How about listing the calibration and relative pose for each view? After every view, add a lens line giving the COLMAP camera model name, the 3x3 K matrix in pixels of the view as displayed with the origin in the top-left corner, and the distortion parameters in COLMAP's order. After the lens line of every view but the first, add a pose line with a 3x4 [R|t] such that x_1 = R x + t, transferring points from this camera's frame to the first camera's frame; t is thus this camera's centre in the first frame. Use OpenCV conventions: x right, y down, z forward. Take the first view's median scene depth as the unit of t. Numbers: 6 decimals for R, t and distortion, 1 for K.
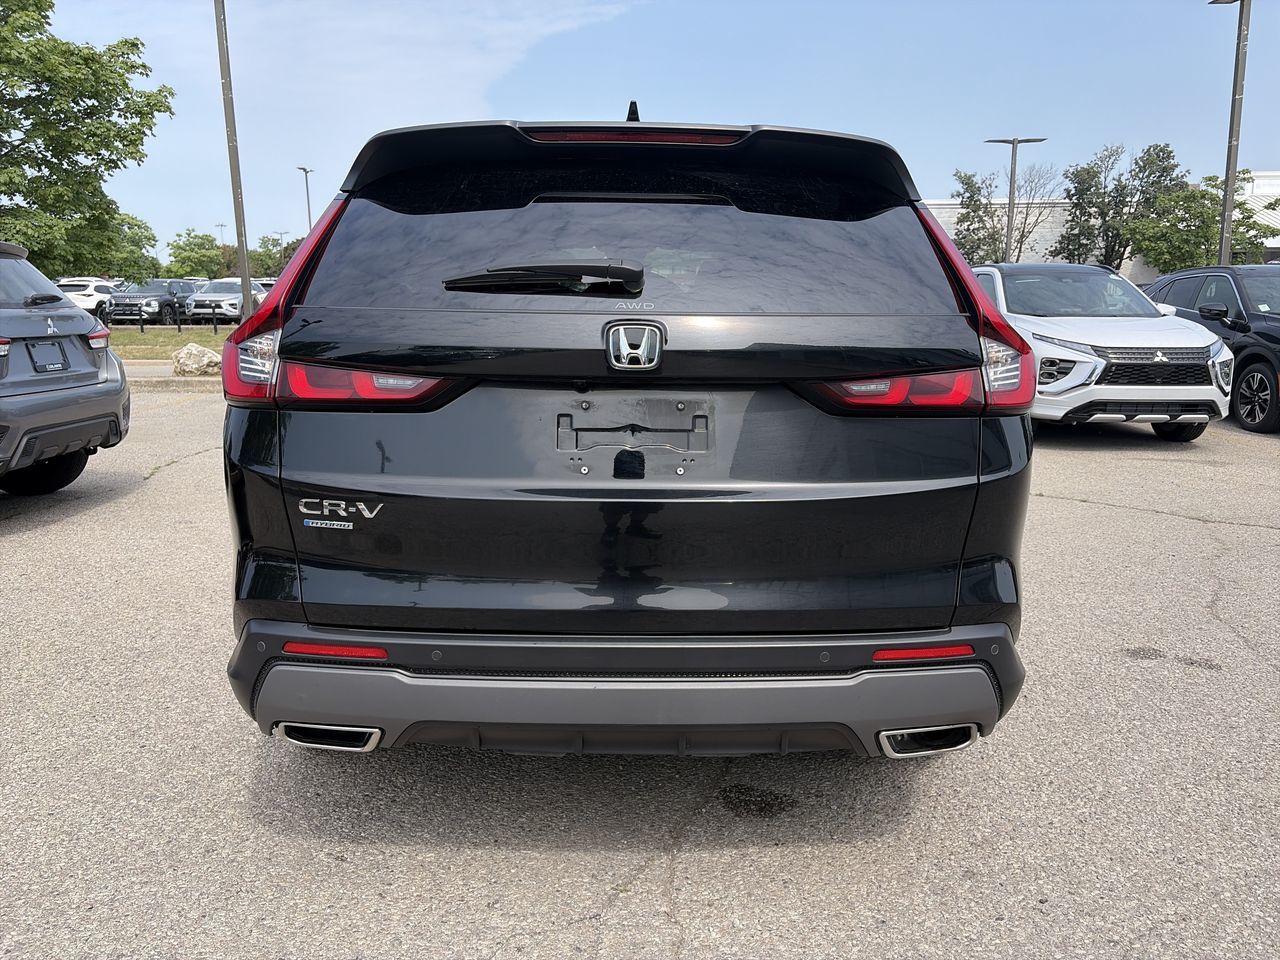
lens RADIAL K [[956.0, 0, 643.8], [0, 956.0, 491.8], [0, 0, 1]] dist [0.045578, -0.040884]
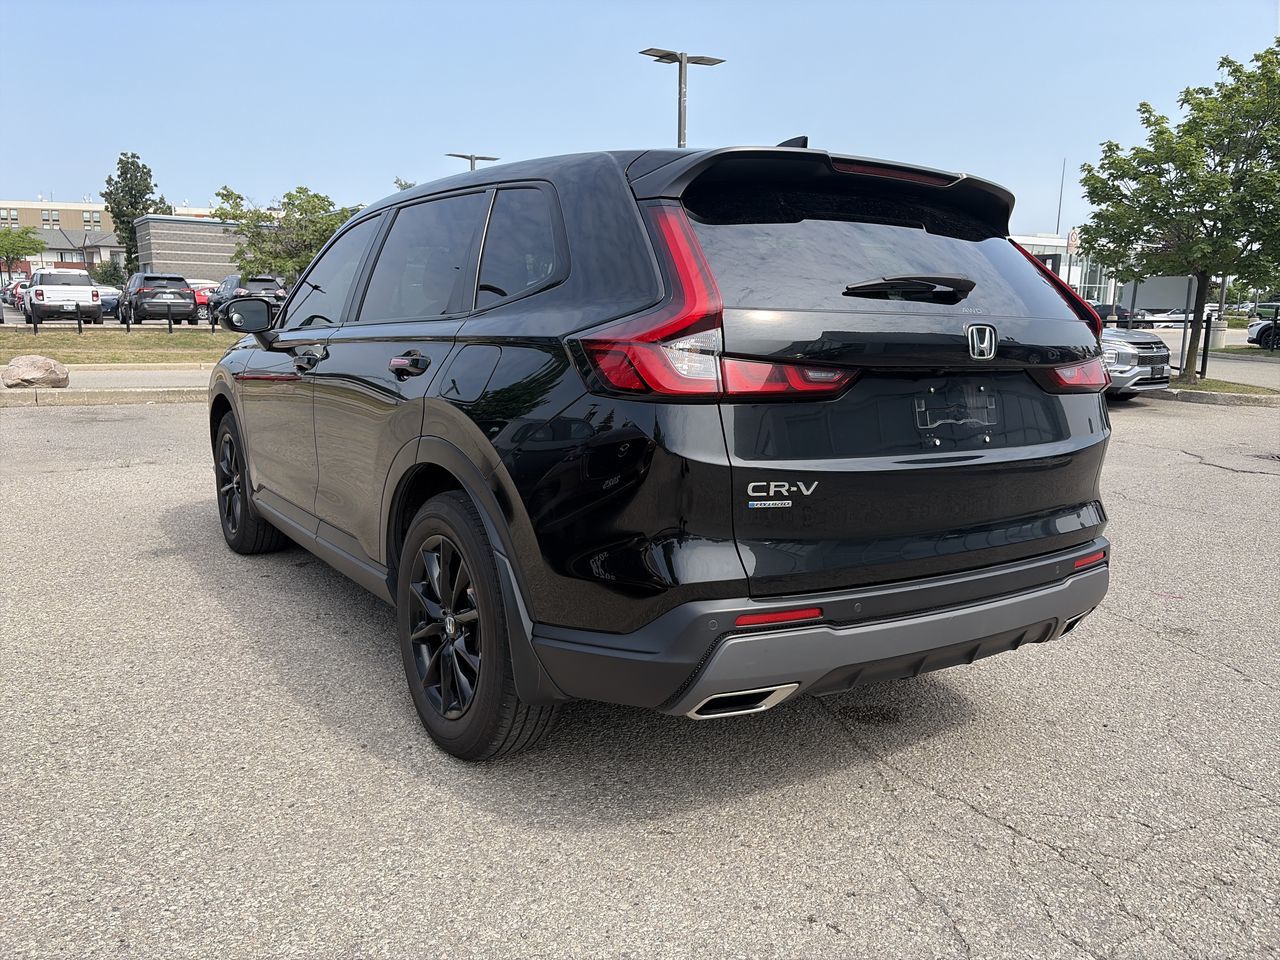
lens RADIAL K [[956.0, 0, 629.4], [0, 956.0, 498.0], [0, 0, 1]] dist [0.045578, -0.040884]
pose [[0.850934, -0.083902, 0.518529, -0.880274], [0.082591, 0.996253, 0.025666, -0.012992], [-0.518739, 0.020986, 0.854675, 0.119763]]
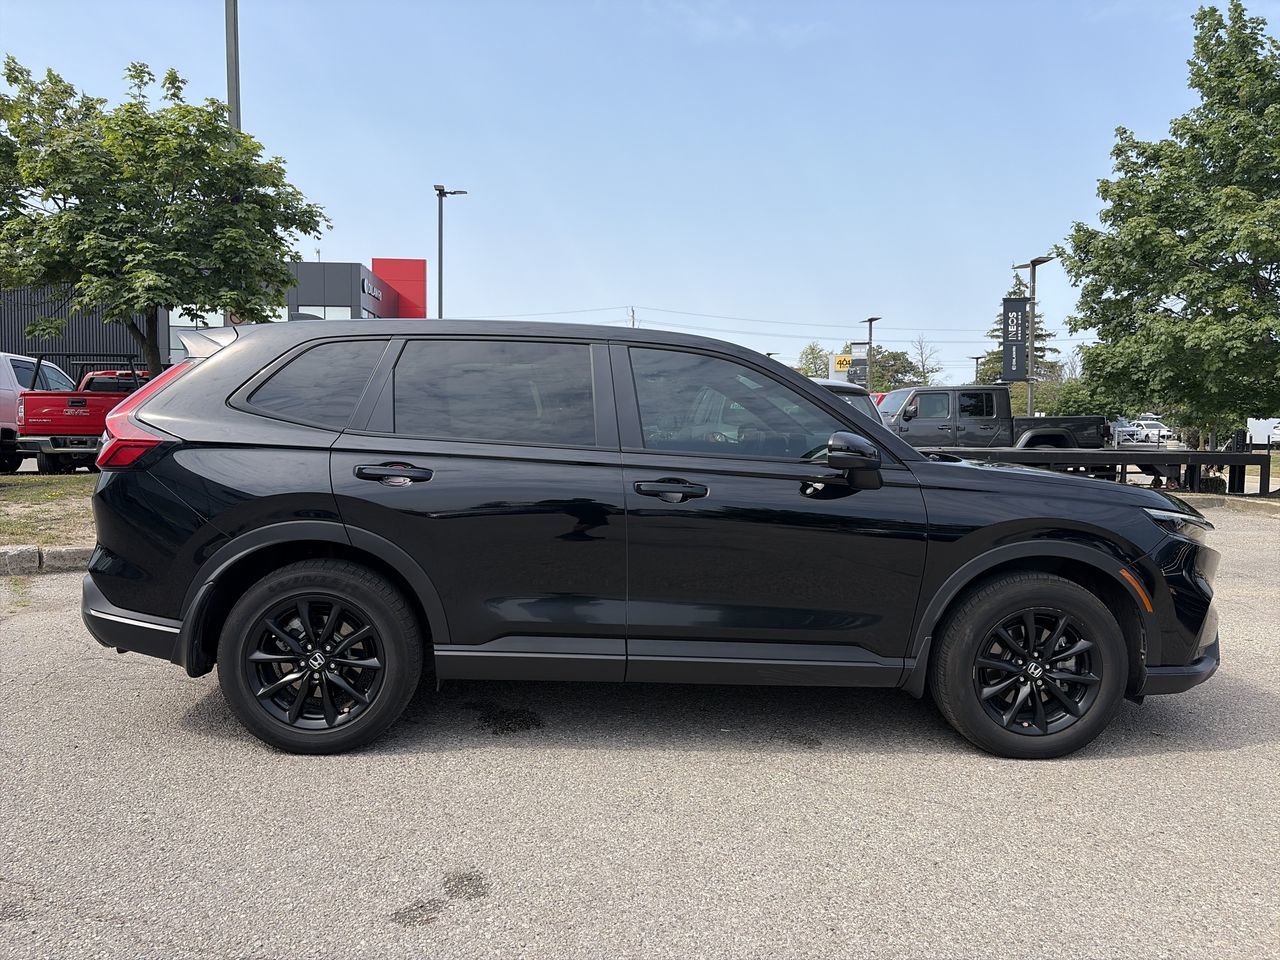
lens RADIAL K [[956.0, 0, 641.0], [0, 956.0, 517.8], [0, 0, 1]] dist [0.045578, -0.040884]
pose [[0.038904, 0.103229, -0.993896, 2.066856], [-0.210281, 0.973222, 0.092851, -0.345276], [0.976867, 0.205385, 0.059569, 1.732020]]
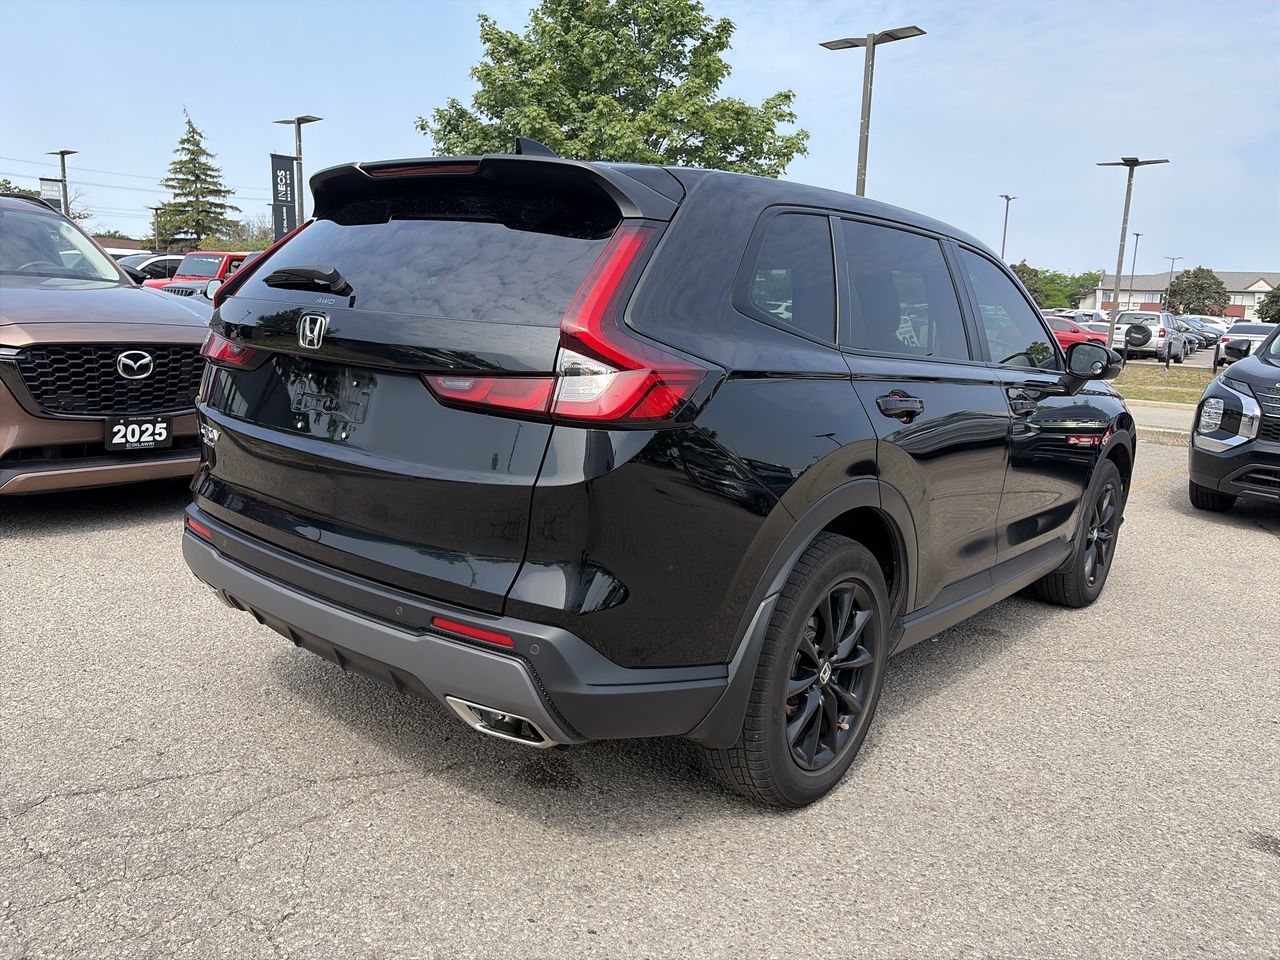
lens RADIAL K [[956.0, 0, 636.8], [0, 956.0, 486.4], [0, 0, 1]] dist [0.045578, -0.040884]
pose [[0.761995, 0.156963, -0.628272, 0.939607], [-0.176614, 0.983774, 0.031574, -0.052743], [0.623033, 0.086902, 0.777353, 0.228425]]
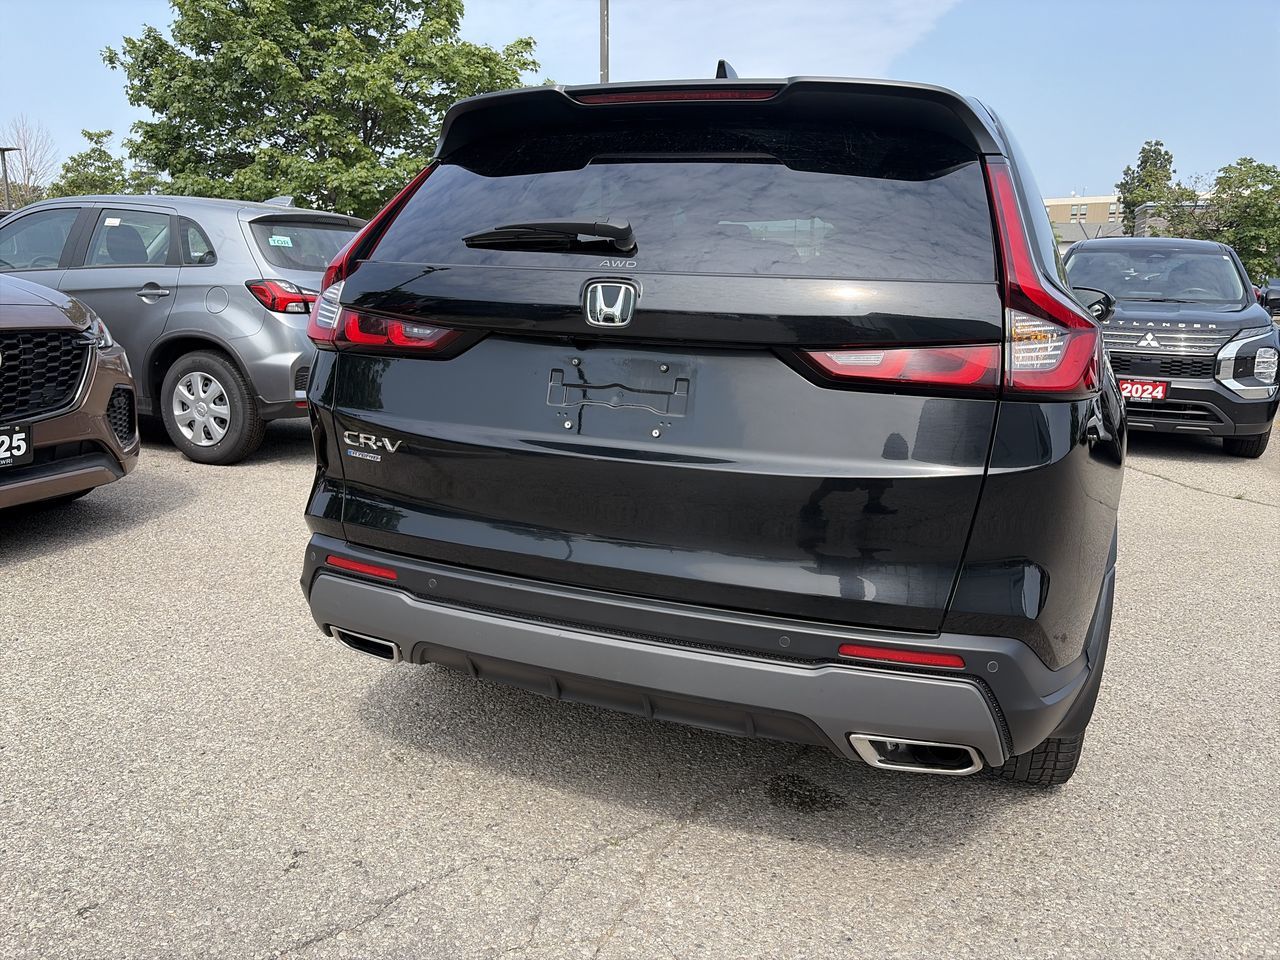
lens RADIAL K [[956.0, 0, 638.8], [0, 956.0, 490.9], [0, 0, 1]] dist [0.045578, -0.040884]
pose [[0.927473, 0.102320, -0.359616, 0.321483], [-0.095976, 0.994750, 0.035504, 0.003783], [0.361361, 0.001586, 0.932425, 0.057883]]
